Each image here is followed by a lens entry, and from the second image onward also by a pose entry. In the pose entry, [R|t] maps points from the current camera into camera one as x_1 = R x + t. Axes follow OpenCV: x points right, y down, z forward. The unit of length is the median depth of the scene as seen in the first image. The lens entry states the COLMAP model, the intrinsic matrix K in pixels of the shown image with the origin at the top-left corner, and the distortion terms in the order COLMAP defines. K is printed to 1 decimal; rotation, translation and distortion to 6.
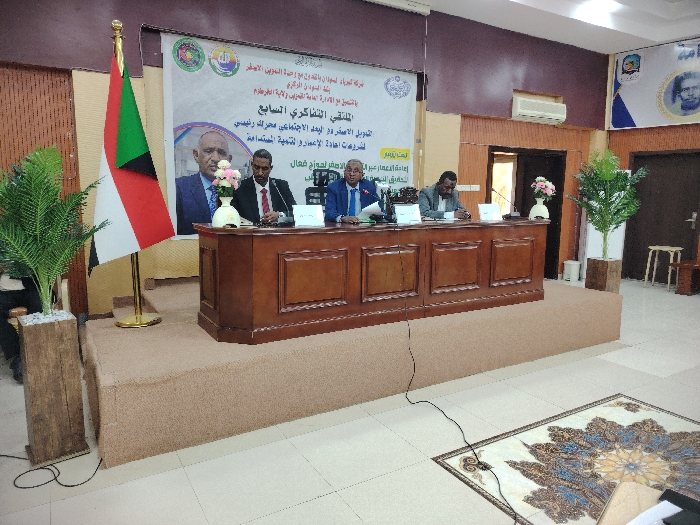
lens RADIAL K [[483.1, 0, 350.0], [0, 483.1, 262.5], [0, 0, 1]] dist [0.051828, -0.032408]
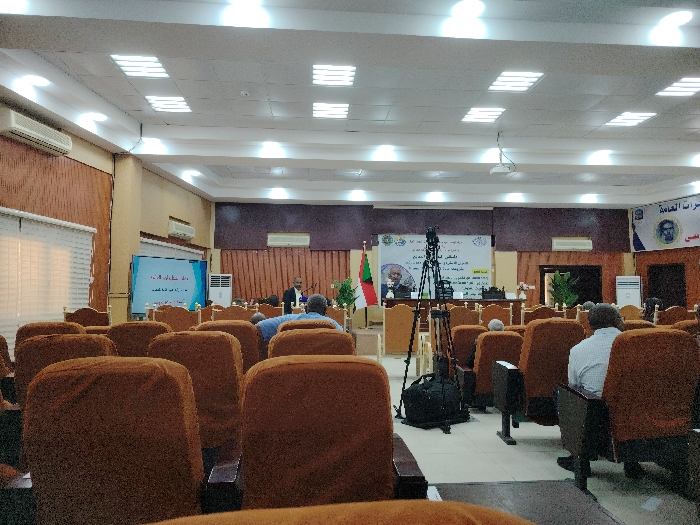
lens RADIAL K [[483.1, 0, 350.0], [0, 483.1, 262.5], [0, 0, 1]] dist [0.051828, -0.032408]
pose [[0.903156, -0.038303, -0.427600, 0.572671], [-0.056824, 0.976583, -0.207502, 0.245743], [0.425535, 0.211705, 0.879830, -1.306842]]
